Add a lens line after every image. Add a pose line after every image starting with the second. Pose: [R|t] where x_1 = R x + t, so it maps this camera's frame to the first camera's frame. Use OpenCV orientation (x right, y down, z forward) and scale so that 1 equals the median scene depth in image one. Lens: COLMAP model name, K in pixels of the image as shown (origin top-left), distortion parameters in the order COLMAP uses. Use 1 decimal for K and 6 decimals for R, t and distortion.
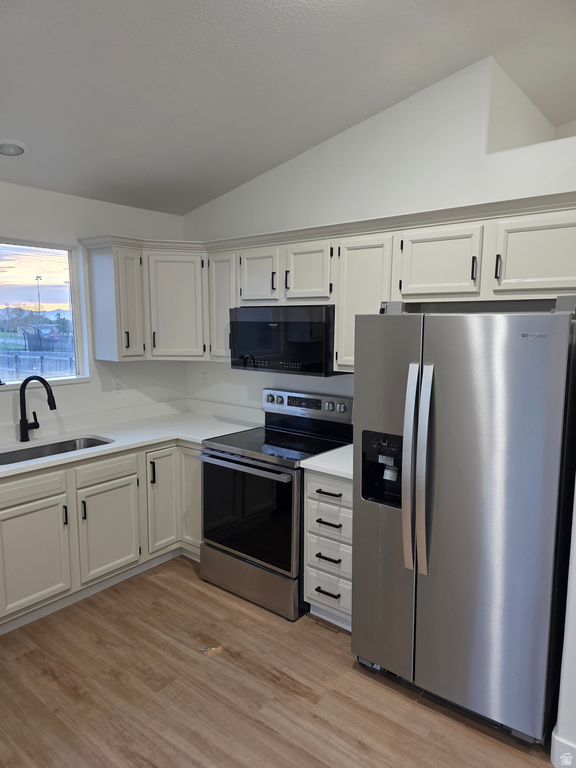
lens RADIAL K [[511.7, 0, 284.6], [0, 511.7, 392.4], [0, 0, 1]] dist [0.068846, -0.064638]
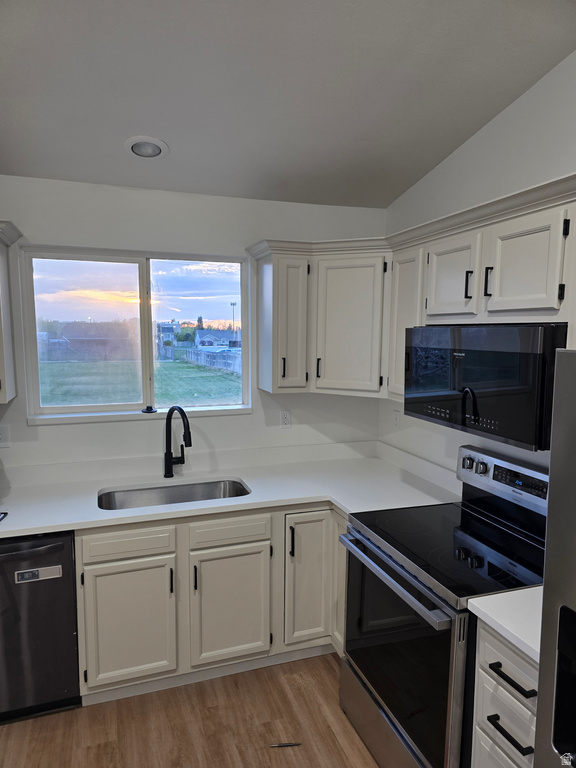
lens RADIAL K [[511.7, 0, 281.3], [0, 511.7, 389.0], [0, 0, 1]] dist [0.068846, -0.064638]
pose [[0.848657, 0.061844, -0.525316, 0.128917], [-0.077082, 0.996999, -0.007154, -0.069437], [0.523297, 0.046564, 0.850877, 0.354701]]
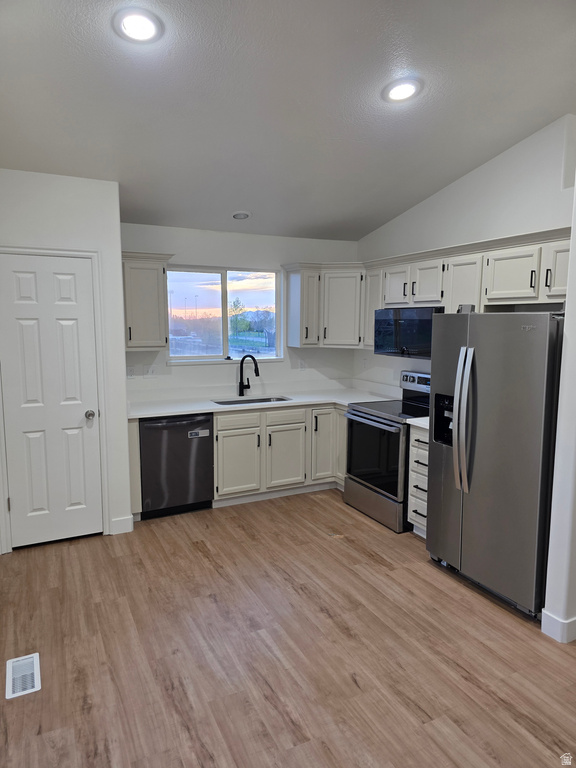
lens RADIAL K [[511.7, 0, 285.9], [0, 511.7, 388.4], [0, 0, 1]] dist [0.068846, -0.064638]
pose [[0.909126, 0.055716, -0.412779, 0.277691], [-0.059246, 0.998234, 0.004253, 0.059318], [0.412287, 0.020589, 0.910821, -0.380523]]
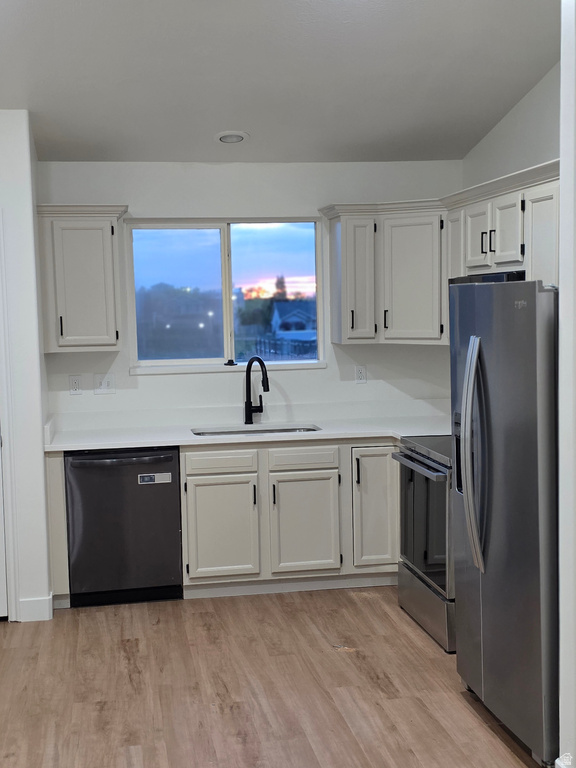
lens RADIAL K [[1006.2, 0, 272.5], [0, 1006.2, 398.2], [0, 0, 1]] dist [0.068164, 0.000000]
pose [[0.750324, 0.043186, -0.659658, 0.809429], [-0.068850, 0.997542, -0.013007, 0.070478], [0.657475, 0.055176, 0.751454, -0.405914]]
